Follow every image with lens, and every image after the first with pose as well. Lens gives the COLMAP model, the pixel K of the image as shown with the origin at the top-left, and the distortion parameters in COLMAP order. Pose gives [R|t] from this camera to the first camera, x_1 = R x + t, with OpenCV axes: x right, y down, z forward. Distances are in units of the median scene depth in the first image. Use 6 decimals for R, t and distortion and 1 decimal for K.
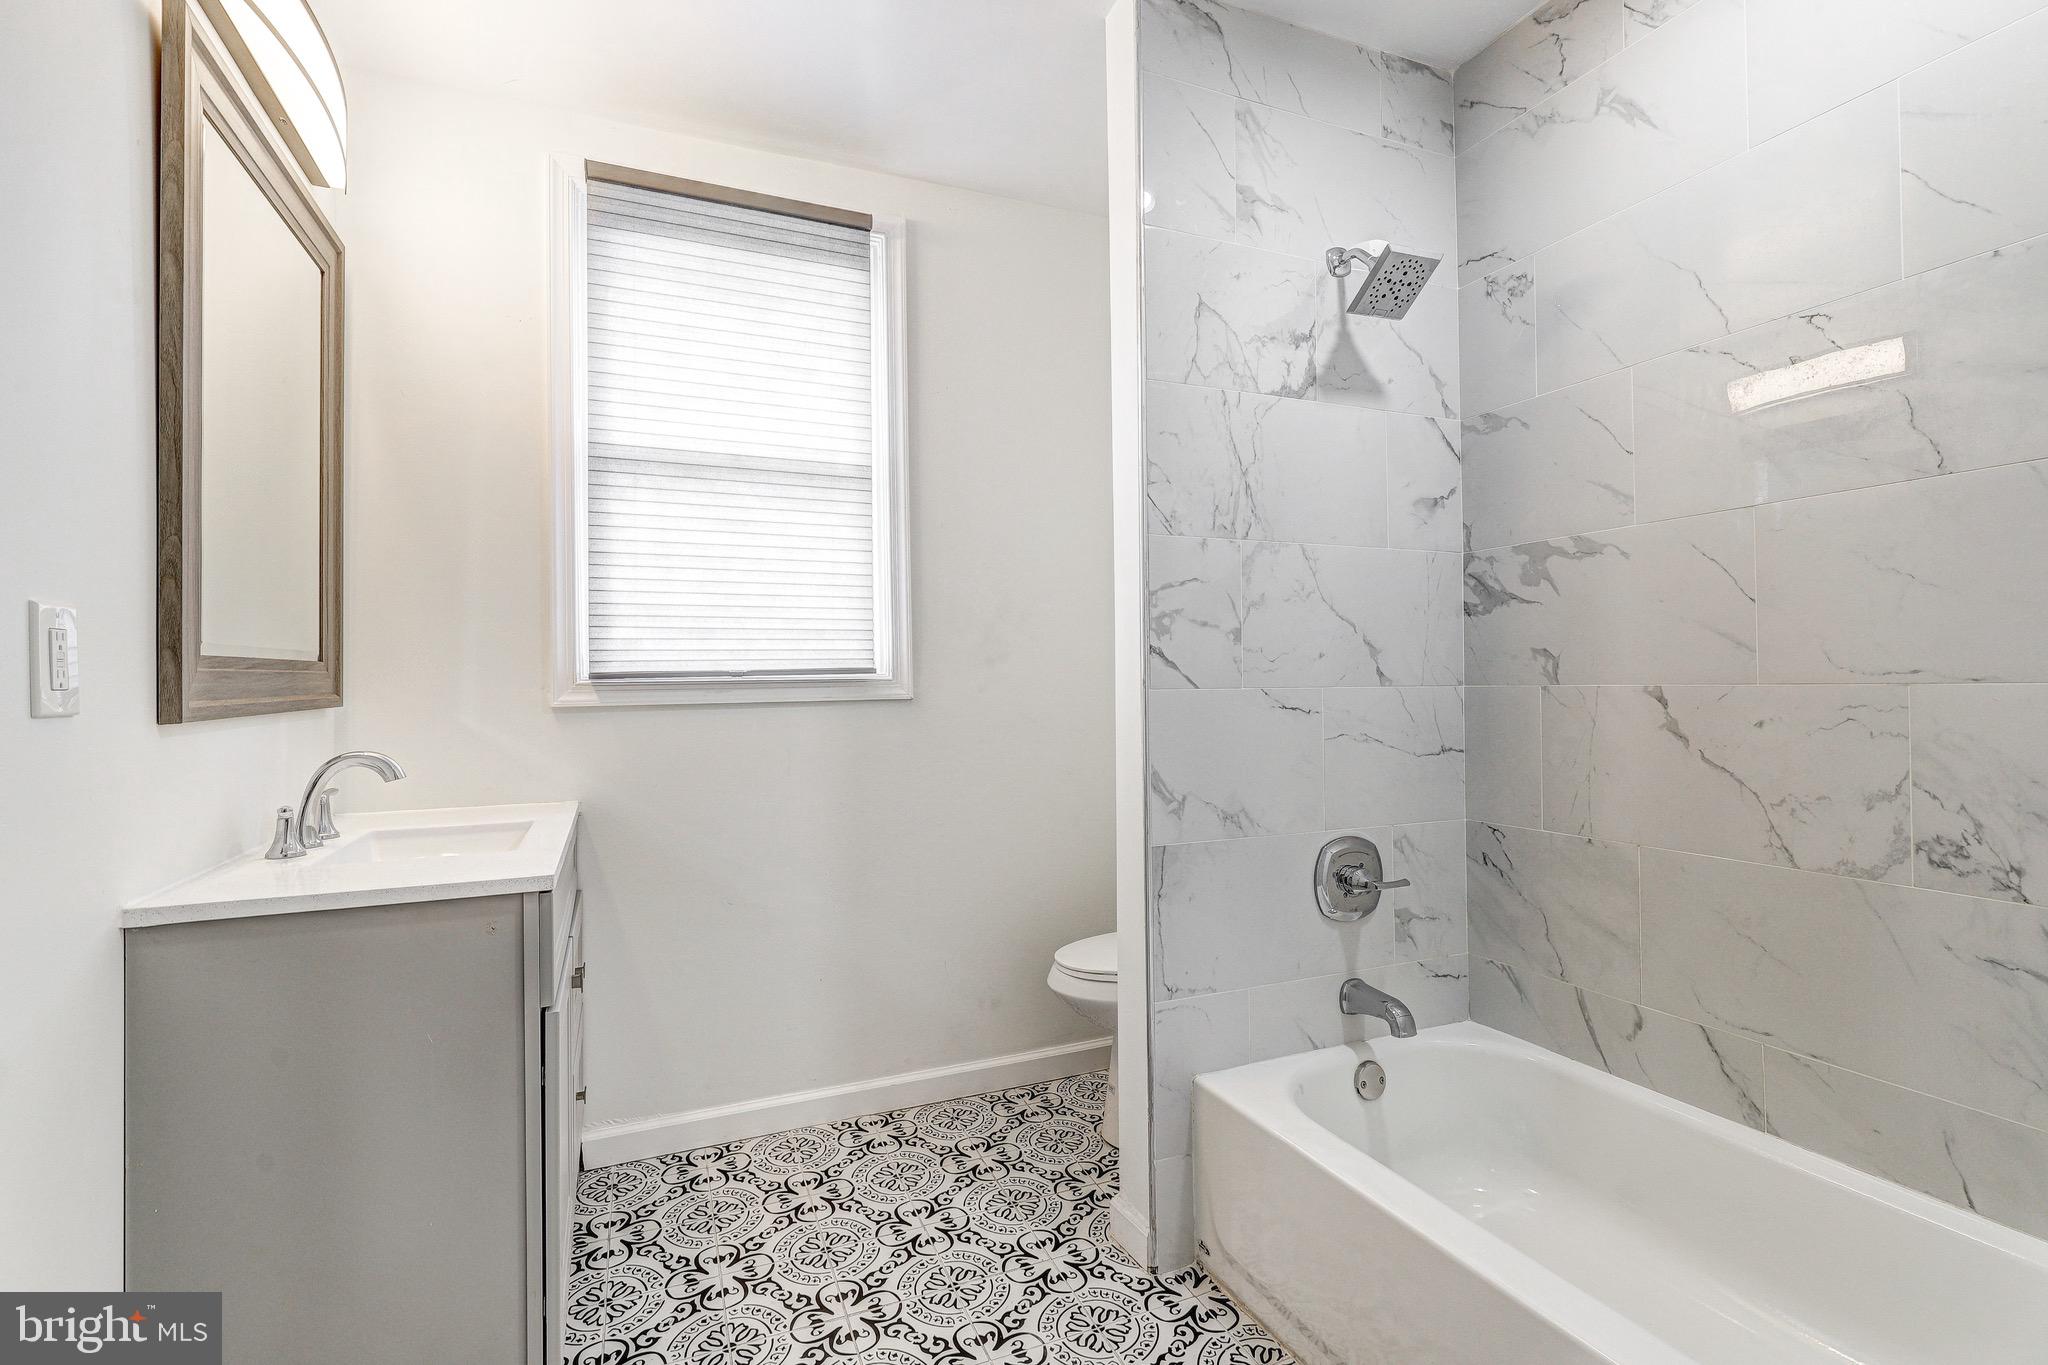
lens RADIAL K [[927.6, 0, 1025.1], [0, 927.6, 681.0], [0, 0, 1]] dist [0.000782, 0.000156]
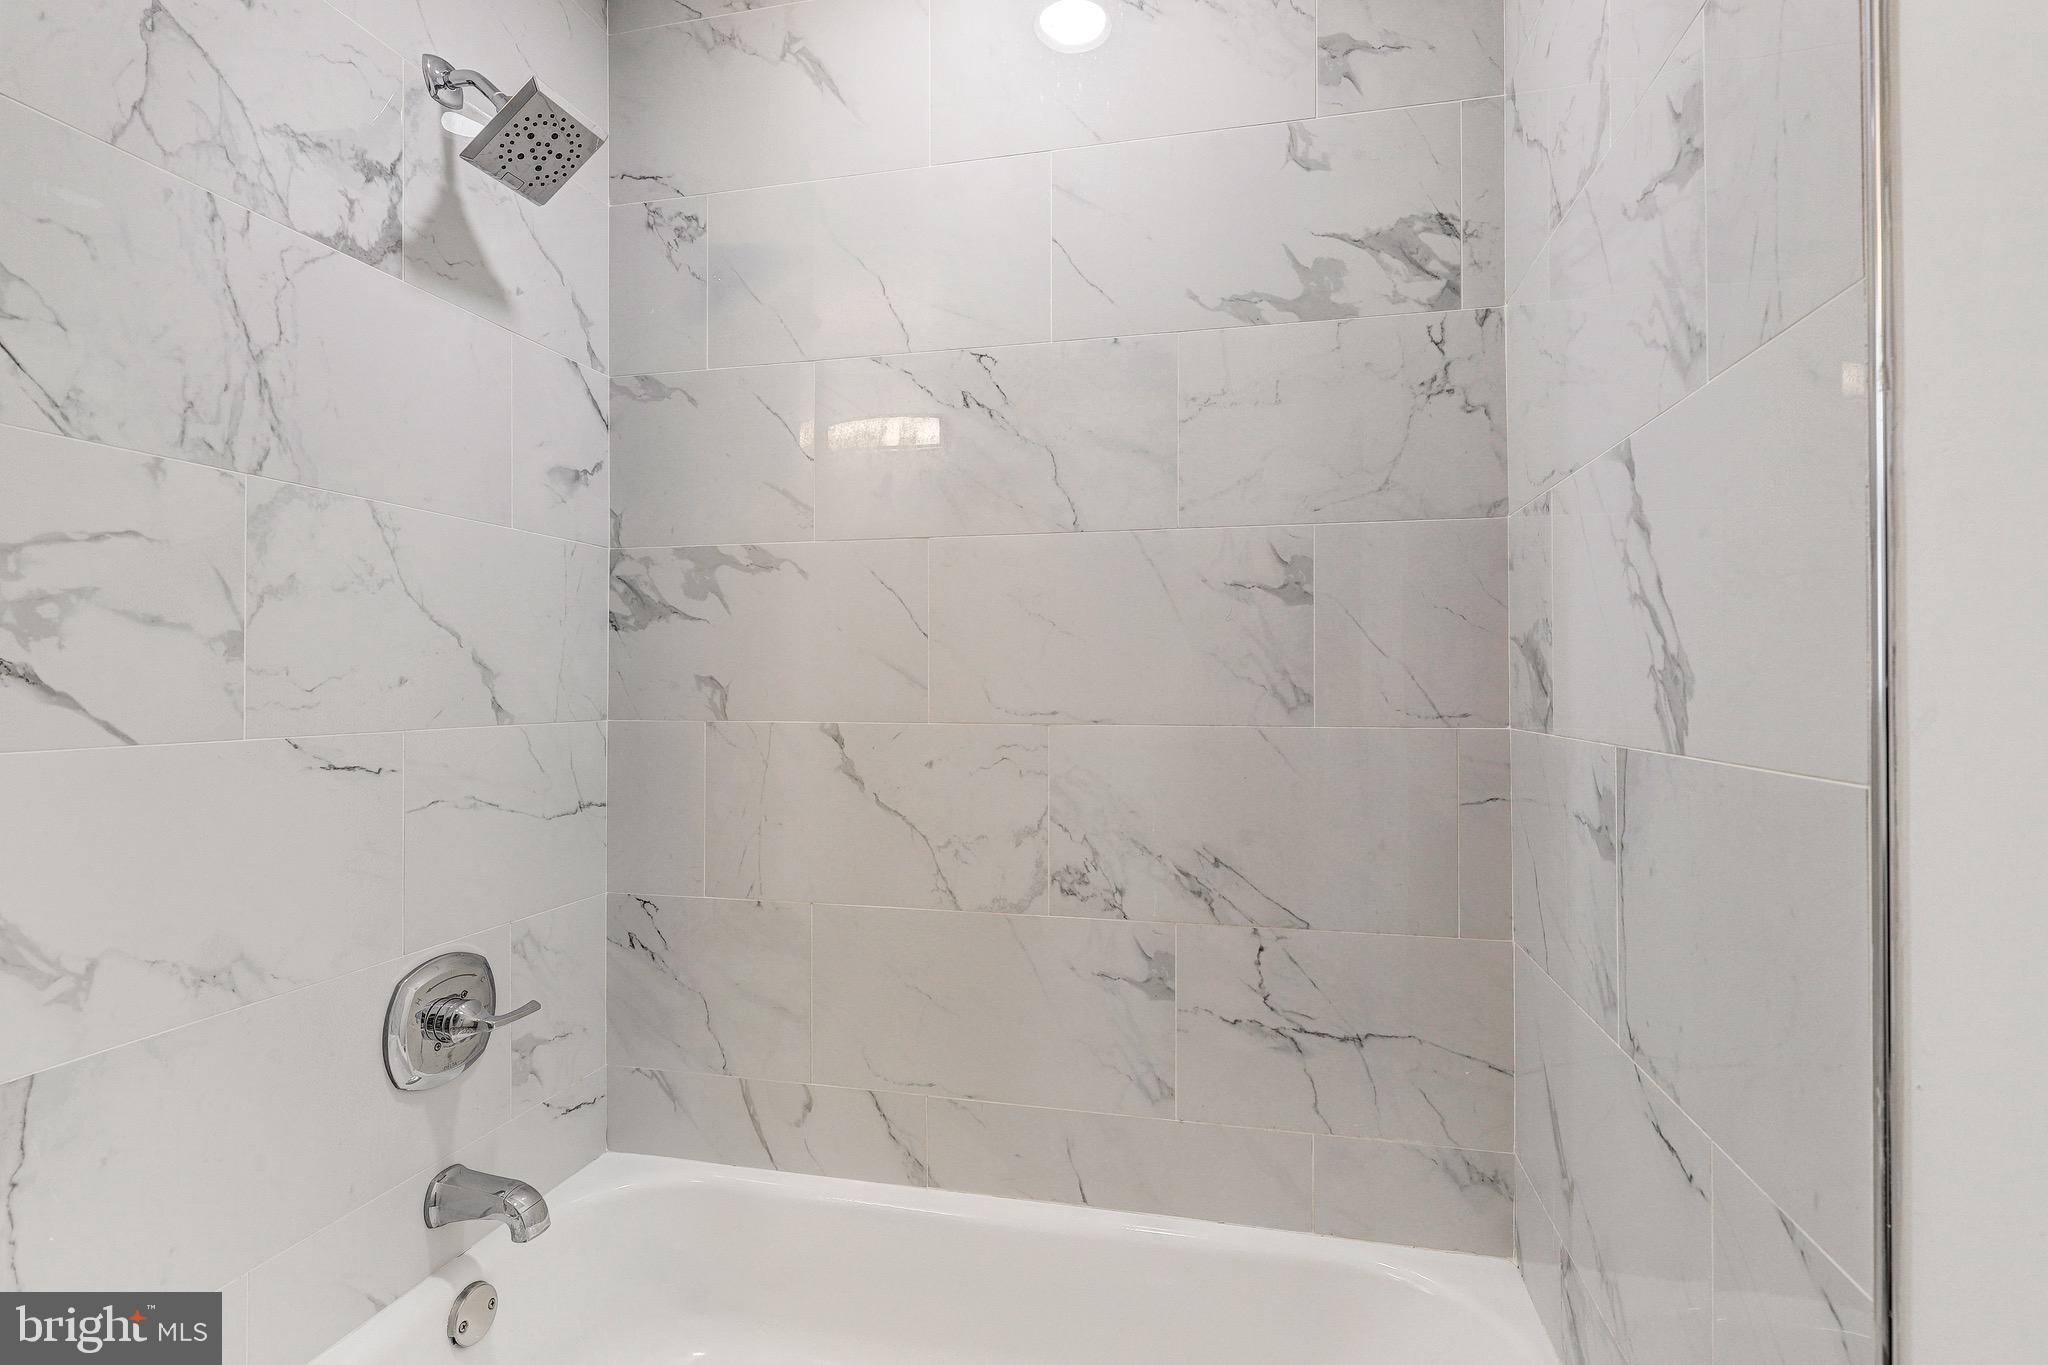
lens RADIAL K [[927.6, 0, 1030.4], [0, 927.6, 676.9], [0, 0, 1]] dist [0.000782, 0.000156]
pose [[0.587437, 0.015487, 0.809122, 0.060015], [-0.010552, 0.999878, -0.011476, -0.028640], [-0.809201, -0.001797, 0.587529, 0.290404]]
